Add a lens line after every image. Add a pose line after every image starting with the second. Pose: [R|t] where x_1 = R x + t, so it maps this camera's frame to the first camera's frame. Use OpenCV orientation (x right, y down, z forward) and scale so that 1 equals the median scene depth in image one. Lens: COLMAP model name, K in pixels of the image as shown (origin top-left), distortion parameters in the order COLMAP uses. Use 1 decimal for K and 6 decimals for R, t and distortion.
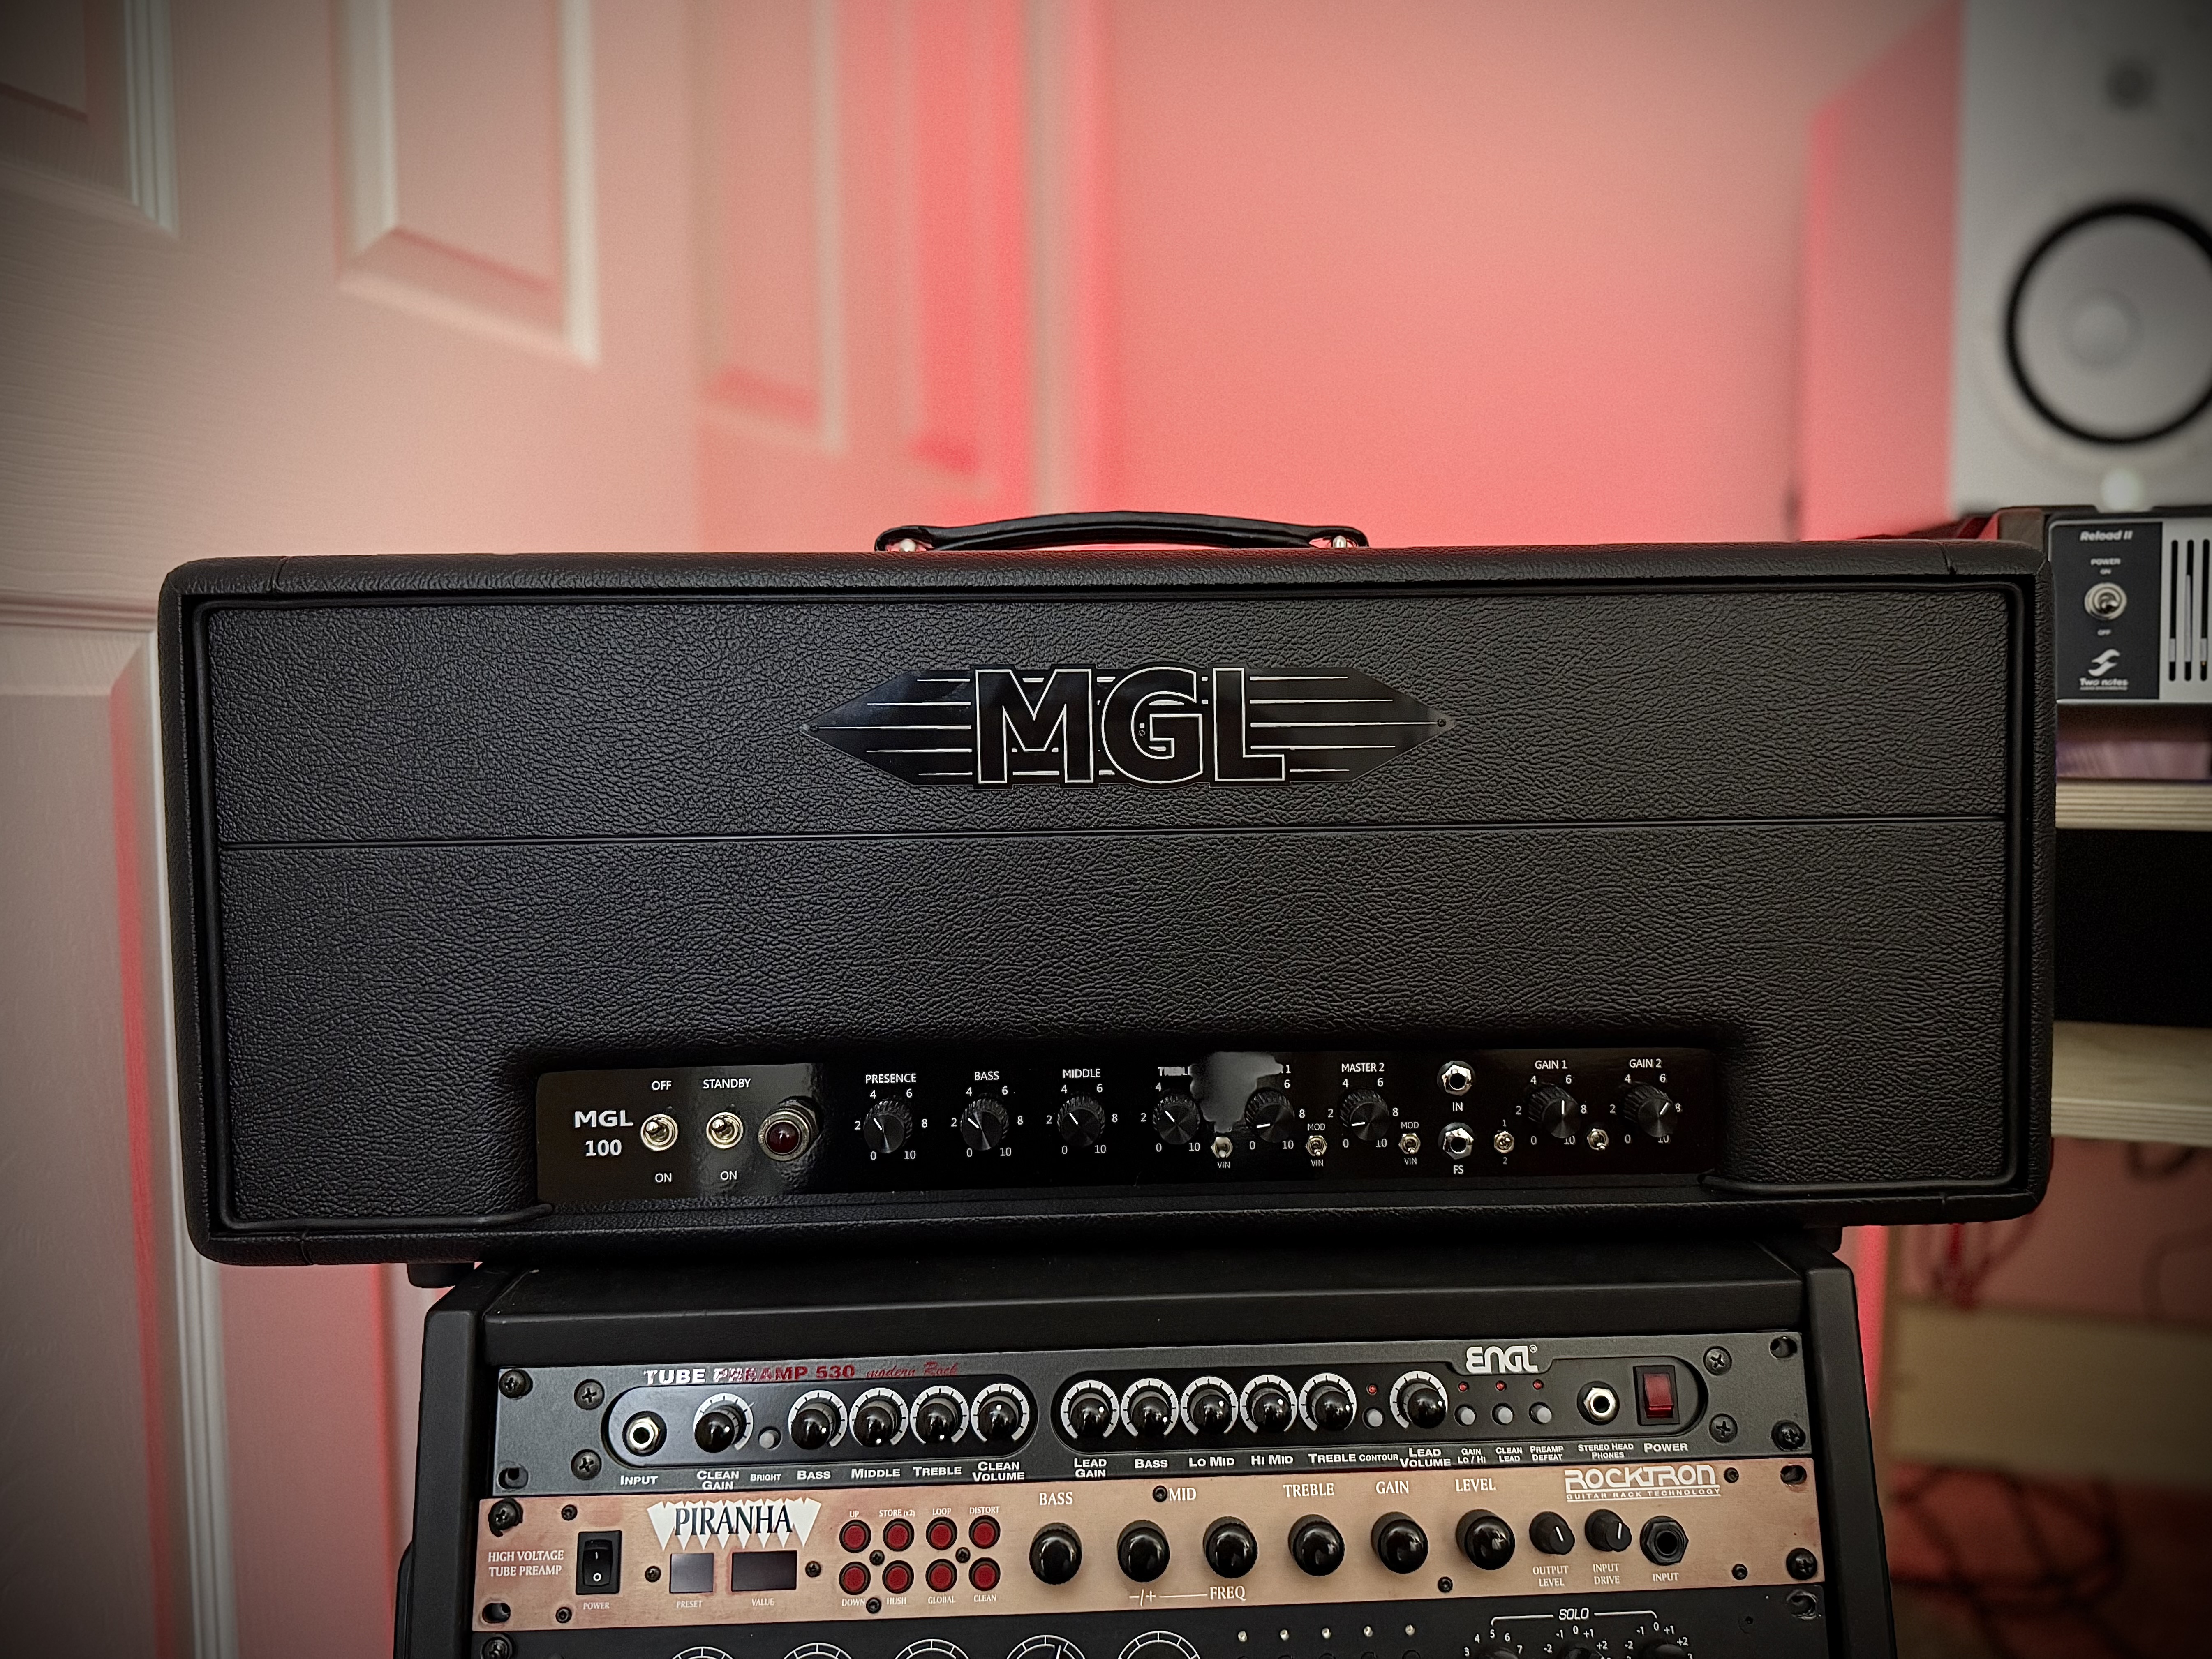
lens RADIAL K [[1626.4, 0, 1089.7], [0, 1626.4, 830.0], [0, 0, 1]] dist [0.003963, -0.022809]
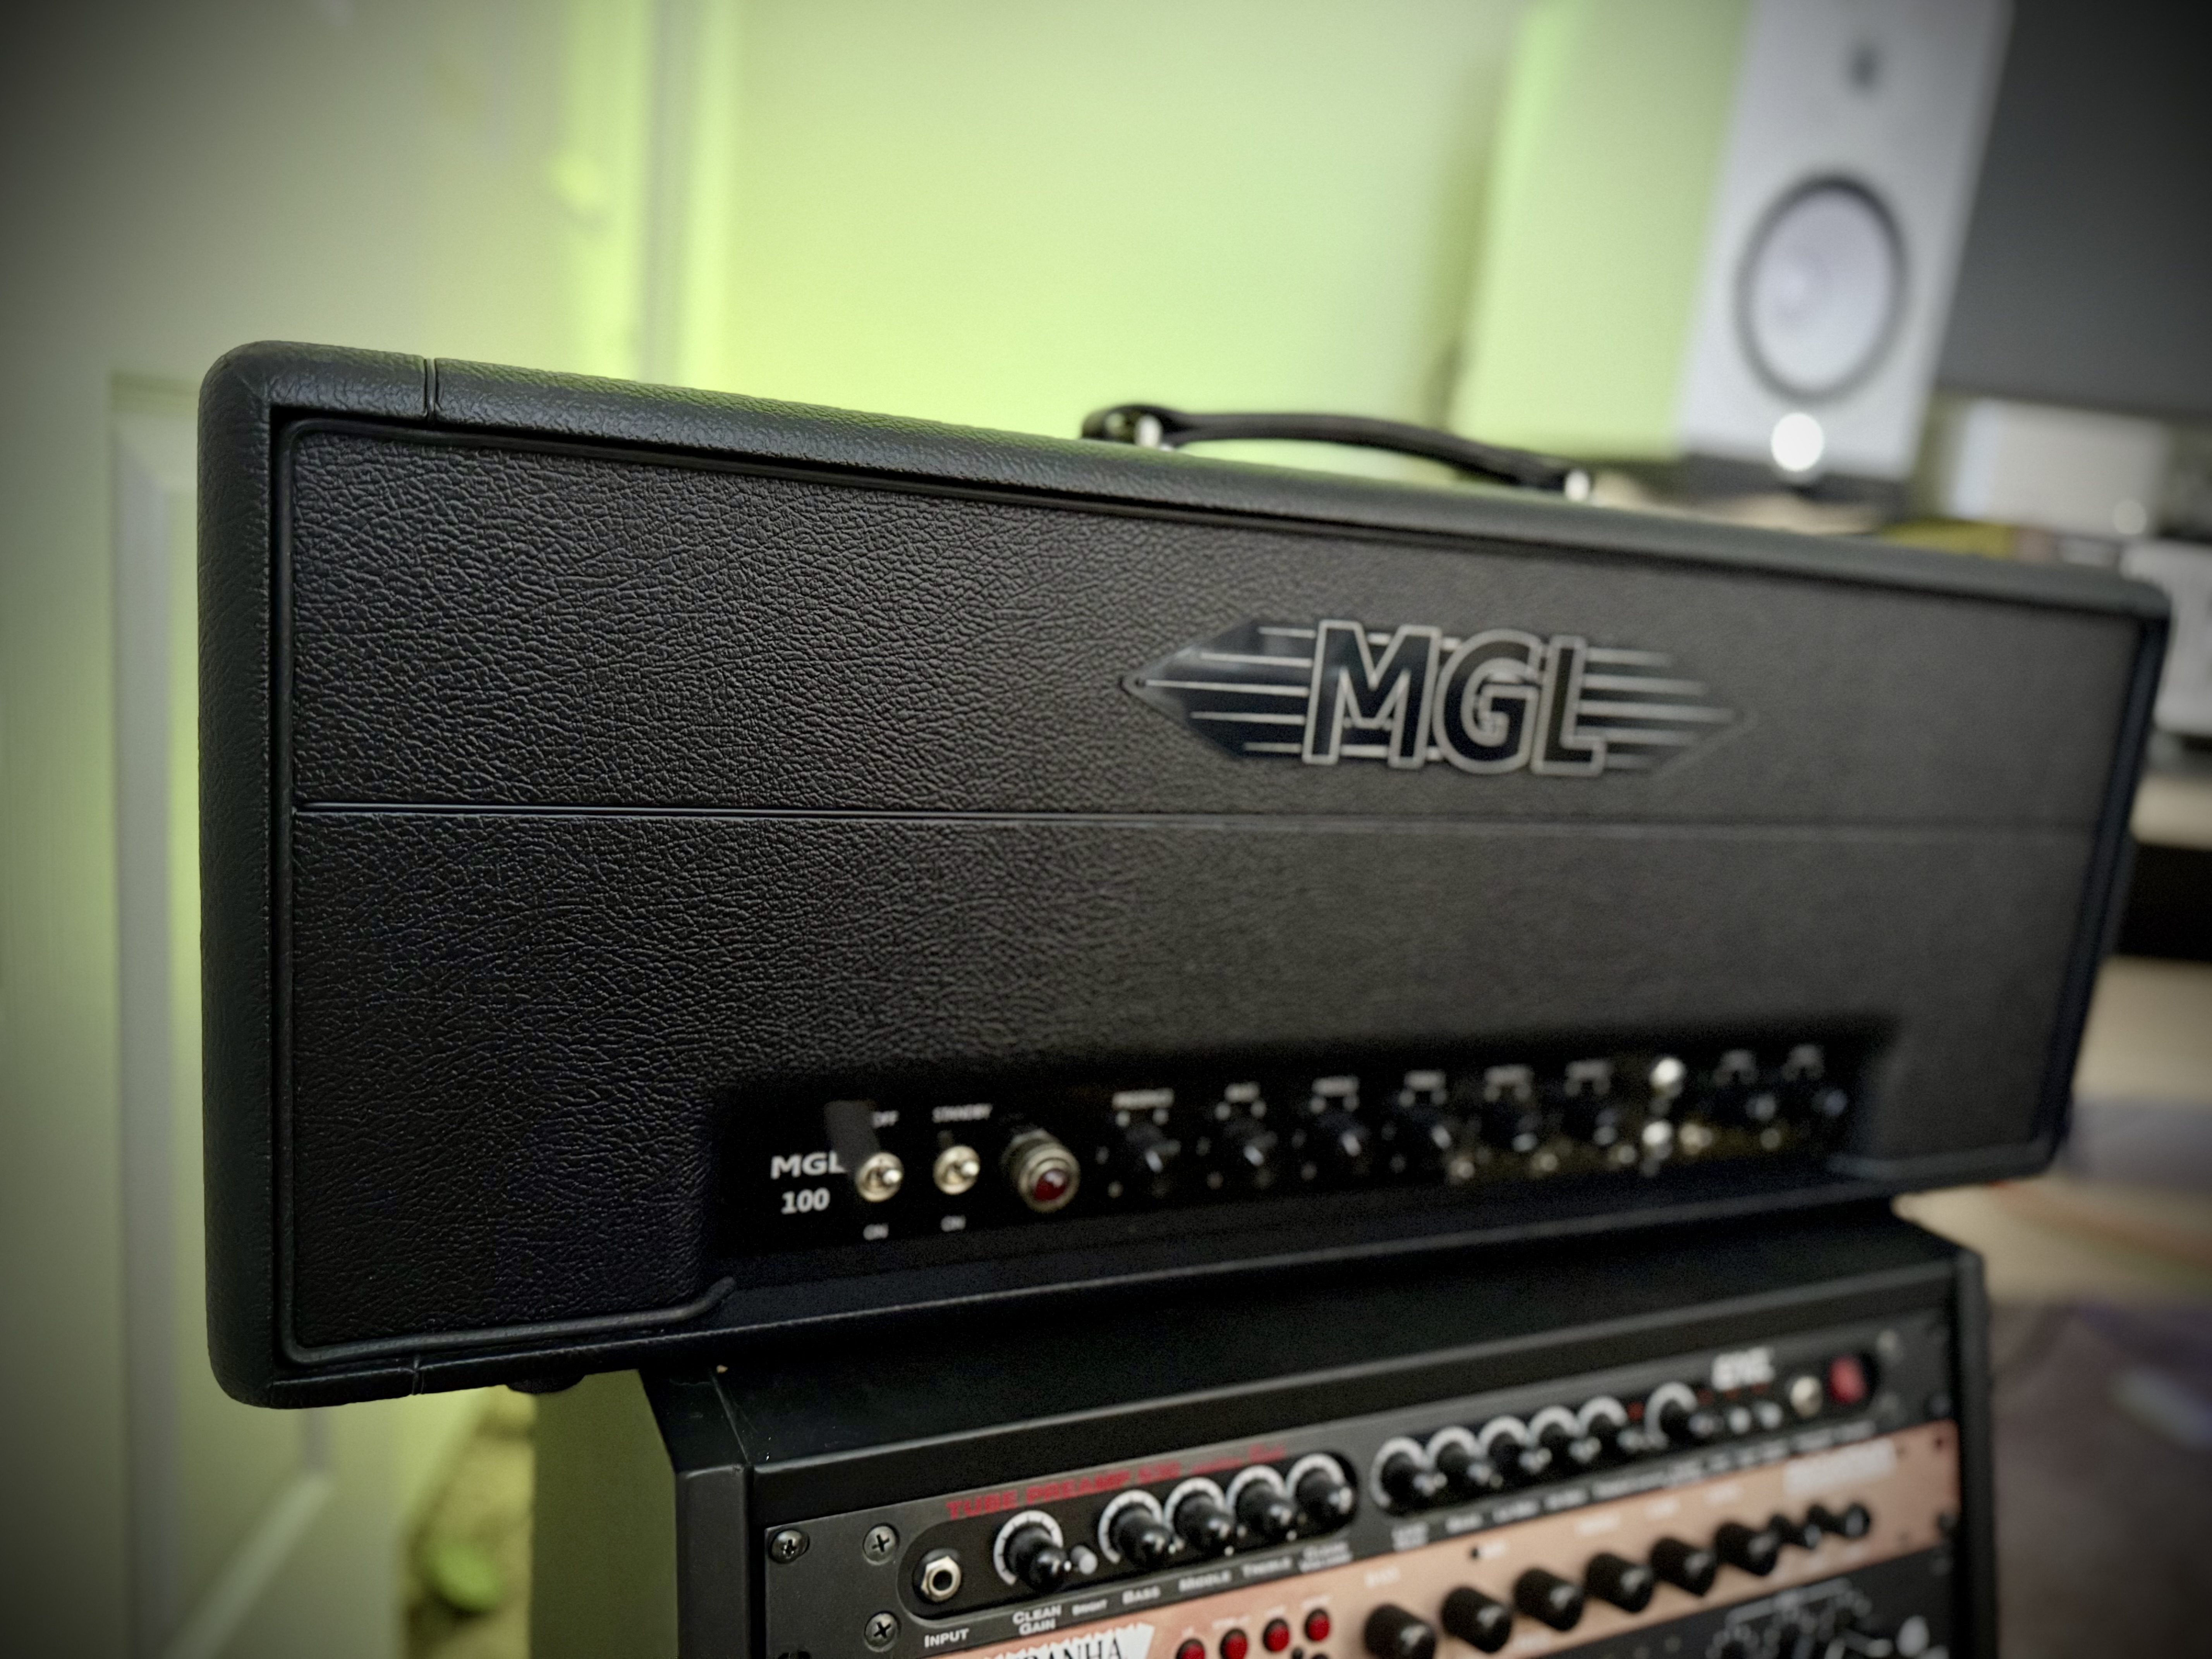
lens RADIAL K [[1626.5, 0, 1087.0], [0, 1626.5, 813.5], [0, 0, 1]] dist [0.003963, -0.022809]
pose [[0.917550, 0.033119, 0.396238, -0.505423], [-0.087369, 0.988964, 0.119656, -0.091723], [-0.387902, -0.144409, 0.910317, 0.288212]]
